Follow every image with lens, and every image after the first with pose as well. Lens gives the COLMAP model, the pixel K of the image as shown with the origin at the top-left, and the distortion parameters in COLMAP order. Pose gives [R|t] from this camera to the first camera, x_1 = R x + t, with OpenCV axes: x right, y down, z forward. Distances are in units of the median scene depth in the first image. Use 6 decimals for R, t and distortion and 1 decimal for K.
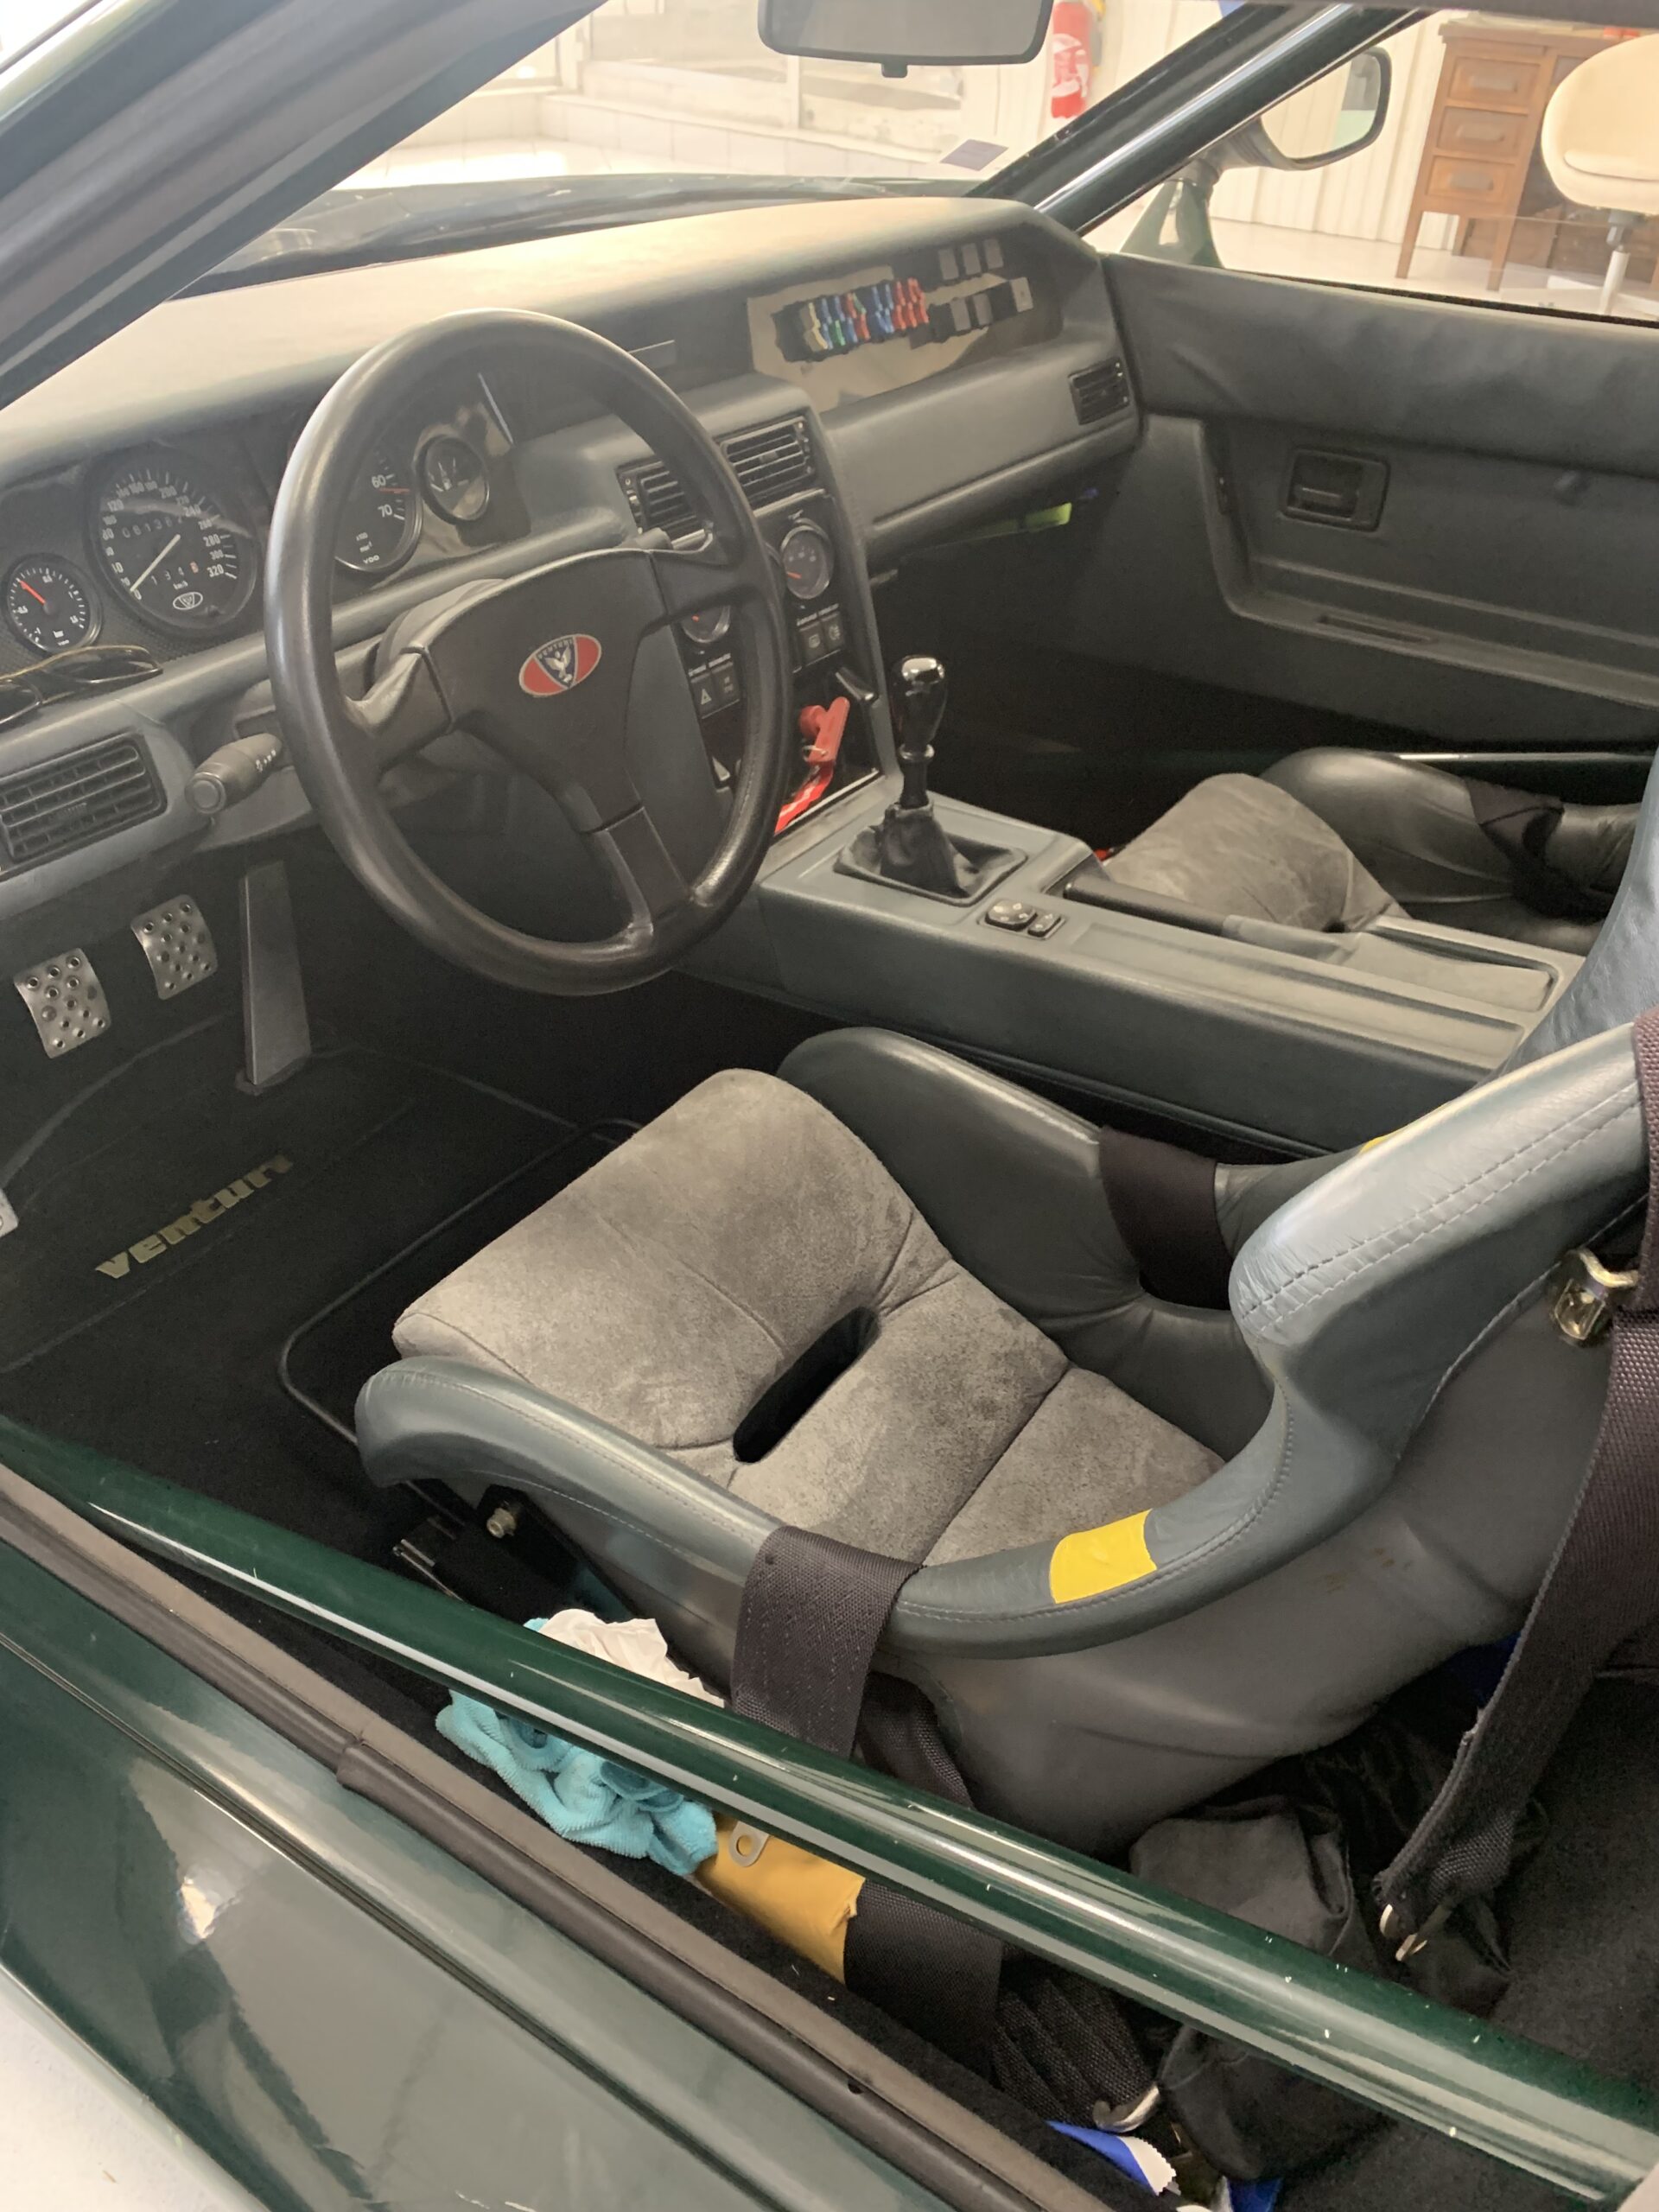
lens RADIAL K [[1689.5, 0, 831.3], [0, 1689.5, 1121.8], [0, 0, 1]] dist [0.025480, -0.025877]
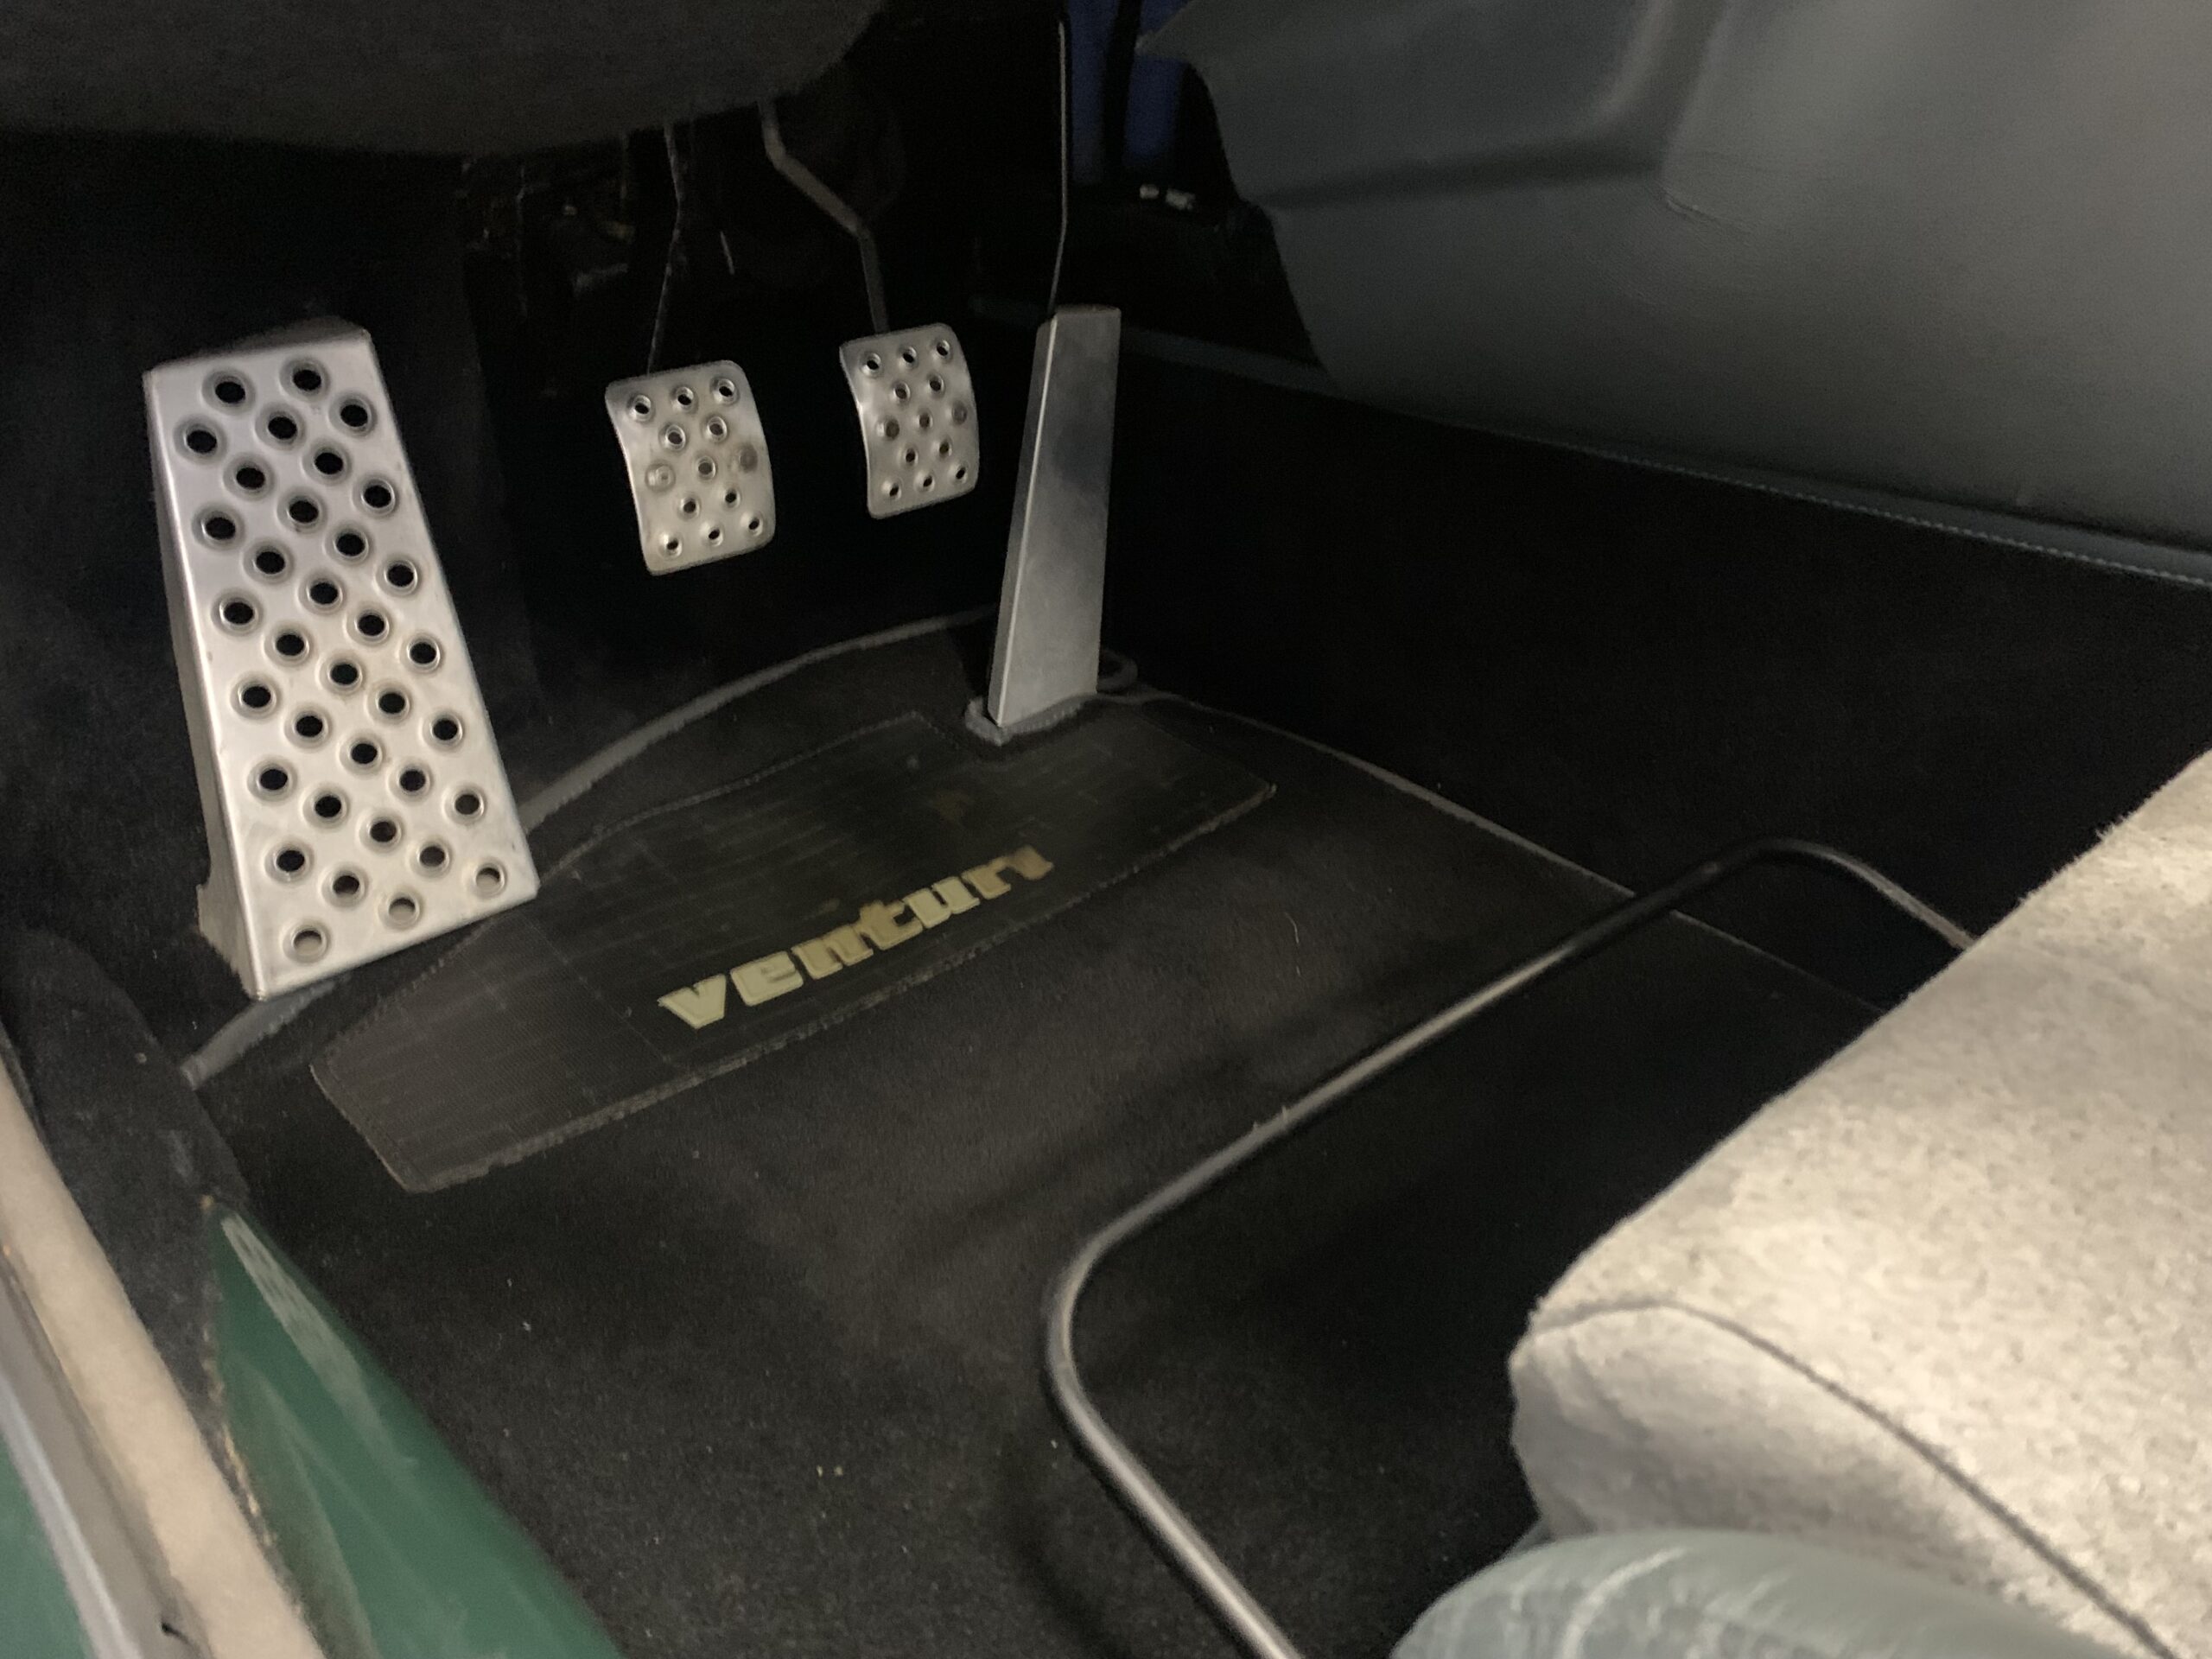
lens RADIAL K [[1689.5, 0, 1108.6], [0, 1689.5, 823.4], [0, 0, 1]] dist [0.025480, -0.025877]
pose [[0.968551, 0.129297, -0.212581, -0.202487], [-0.148925, 0.985688, -0.079002, 0.053197], [0.199324, 0.108176, 0.973945, 0.521156]]
